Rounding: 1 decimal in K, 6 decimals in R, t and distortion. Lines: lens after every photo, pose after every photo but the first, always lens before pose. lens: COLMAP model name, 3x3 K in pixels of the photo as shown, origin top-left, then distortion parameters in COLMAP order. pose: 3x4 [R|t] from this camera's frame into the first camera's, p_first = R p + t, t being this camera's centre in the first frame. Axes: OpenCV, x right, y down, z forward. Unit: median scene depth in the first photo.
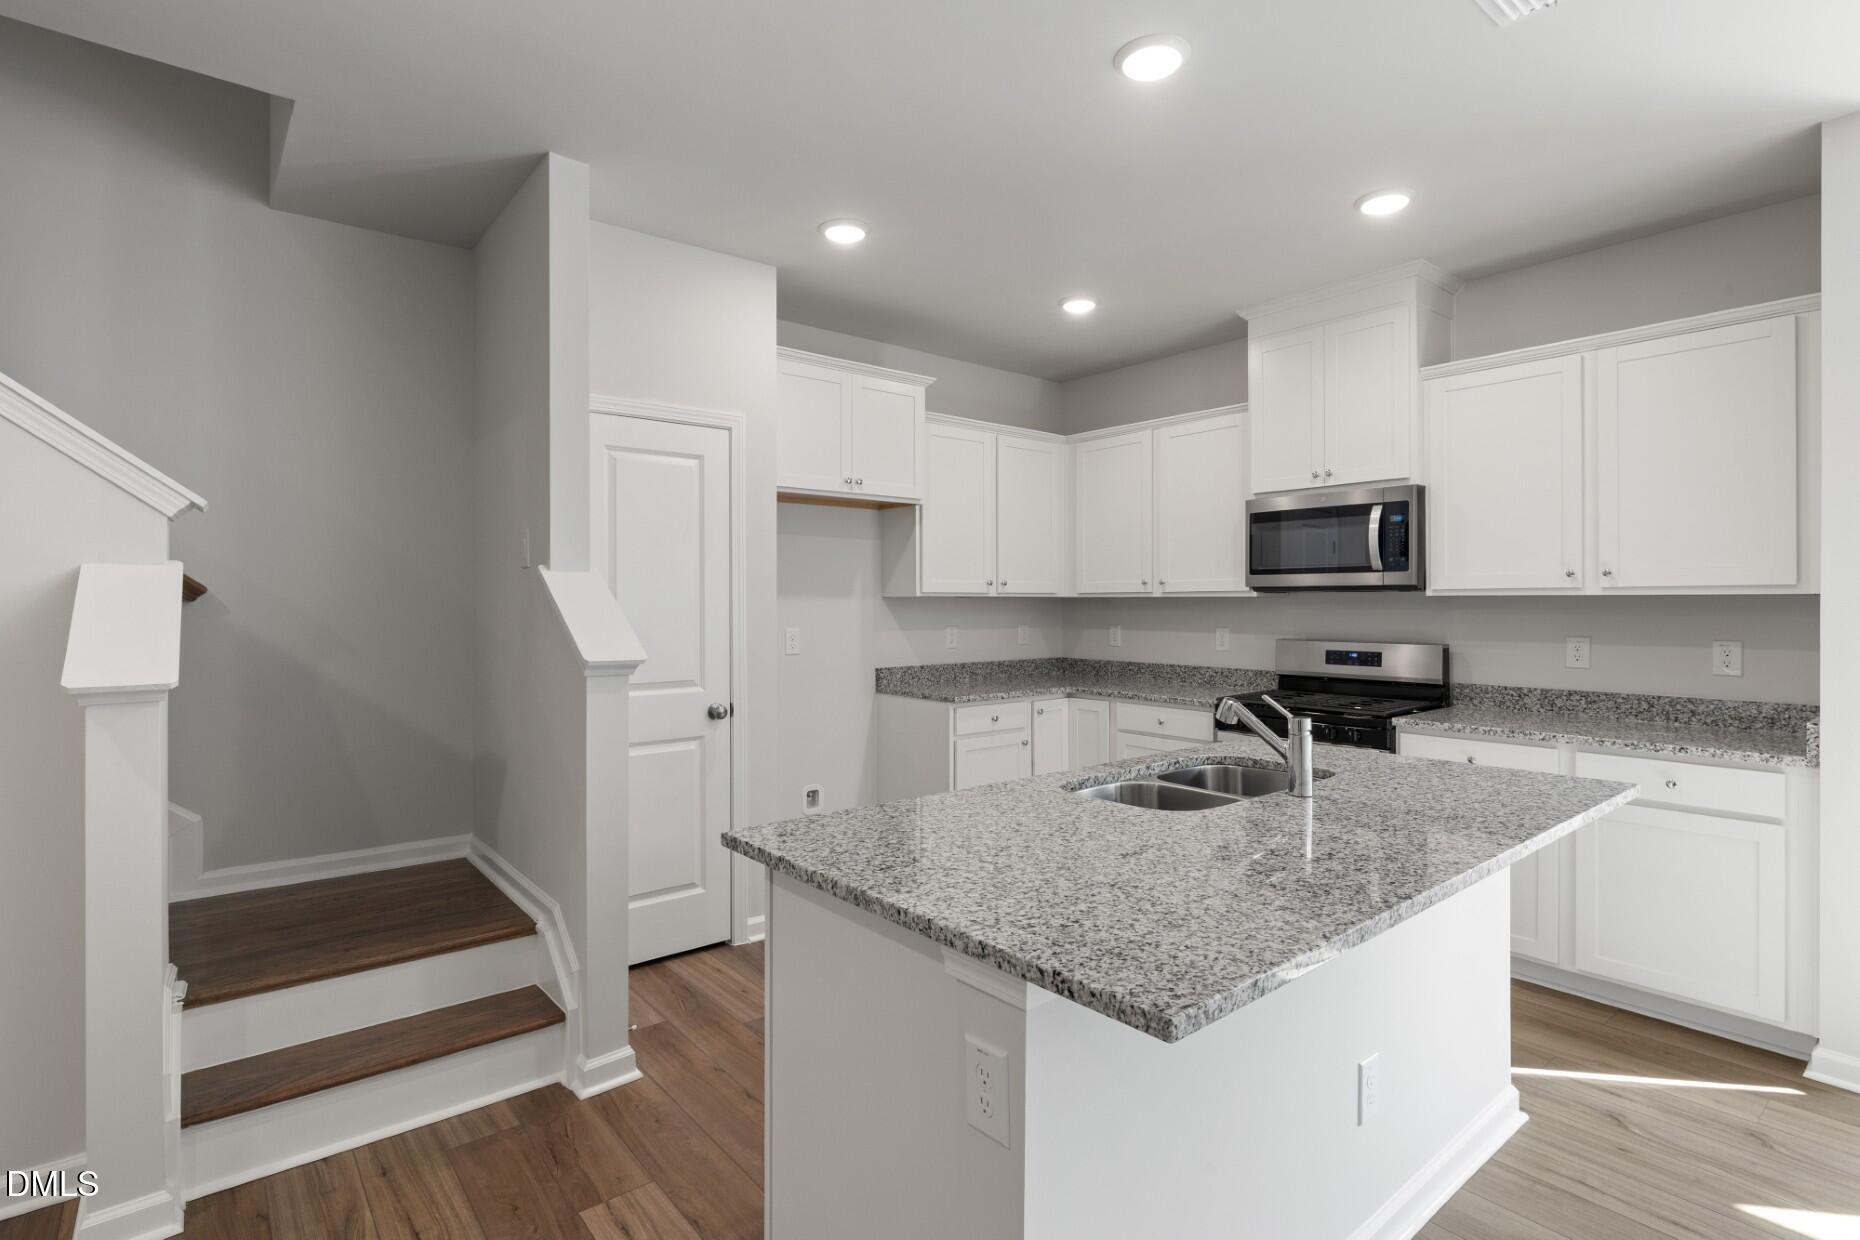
lens RADIAL K [[899.3, 0, 917.8], [0, 899.3, 601.0], [0, 0, 1]] dist [-0.004105, 0.000496]
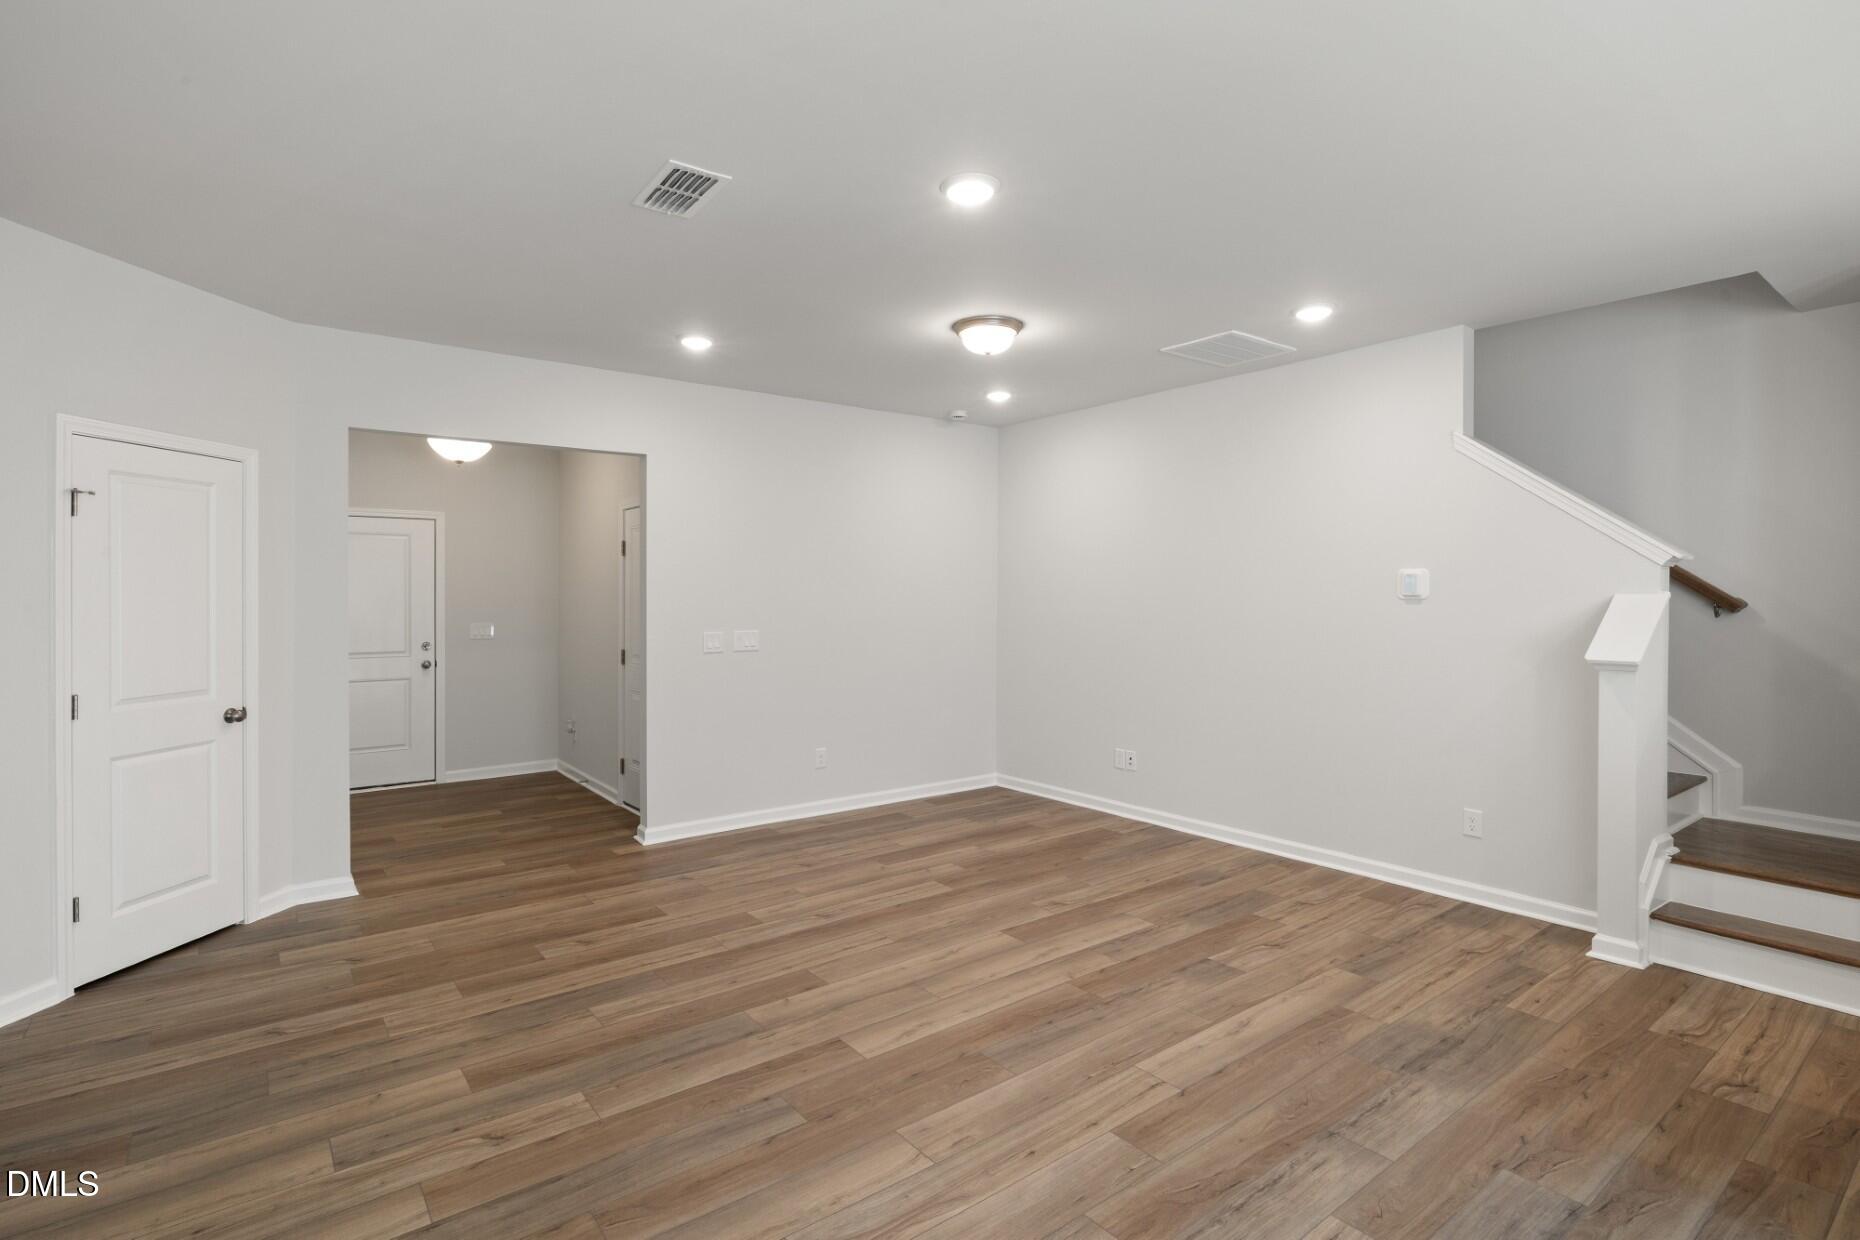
lens RADIAL K [[899.3, 0, 917.8], [0, 899.3, 601.0], [0, 0, 1]] dist [-0.004105, 0.000496]
pose [[-0.031704, 0.006879, -0.999474, 0.504815], [-0.000287, 0.999976, 0.006892, -0.021622], [0.999497, 0.000506, -0.031701, -0.195807]]
